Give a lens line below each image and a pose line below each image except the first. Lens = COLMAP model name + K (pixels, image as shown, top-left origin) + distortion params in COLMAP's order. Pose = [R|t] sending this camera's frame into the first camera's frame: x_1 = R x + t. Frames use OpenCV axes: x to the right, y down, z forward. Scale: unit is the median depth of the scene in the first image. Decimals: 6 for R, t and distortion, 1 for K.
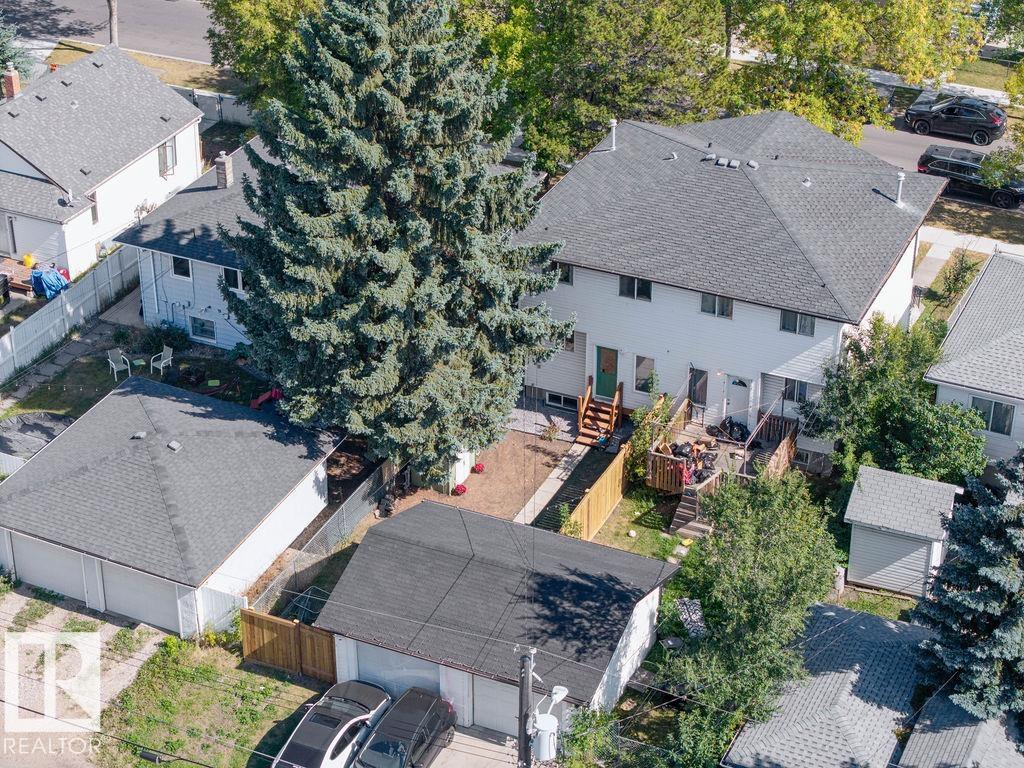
lens RADIAL K [[2085.2, 0, 512.0], [0, 2085.2, 384.0], [0, 0, 1]] dist [-0.263201, 1.653926]
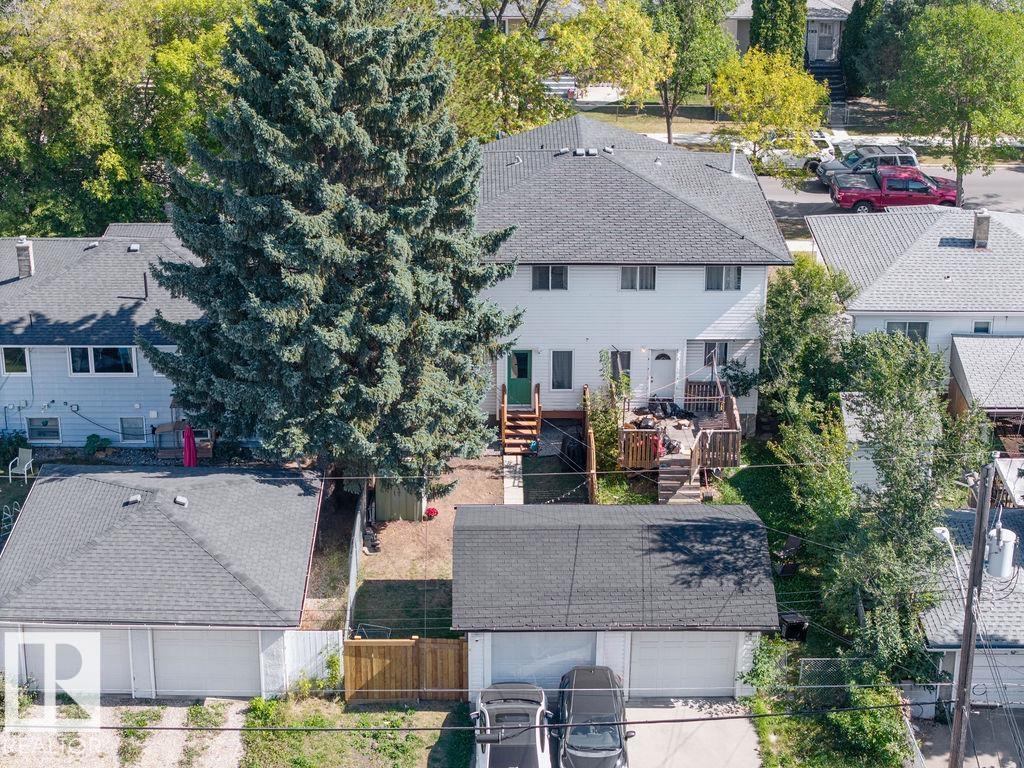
lens RADIAL K [[2085.2, 0, 512.0], [0, 2085.2, 384.0], [0, 0, 1]] dist [-0.263201, 1.653926]
pose [[0.897029, -0.163728, 0.410527, -0.393400], [0.216581, 0.972524, -0.085378, 0.087808], [-0.385269, 0.165499, 0.907843, 0.136002]]
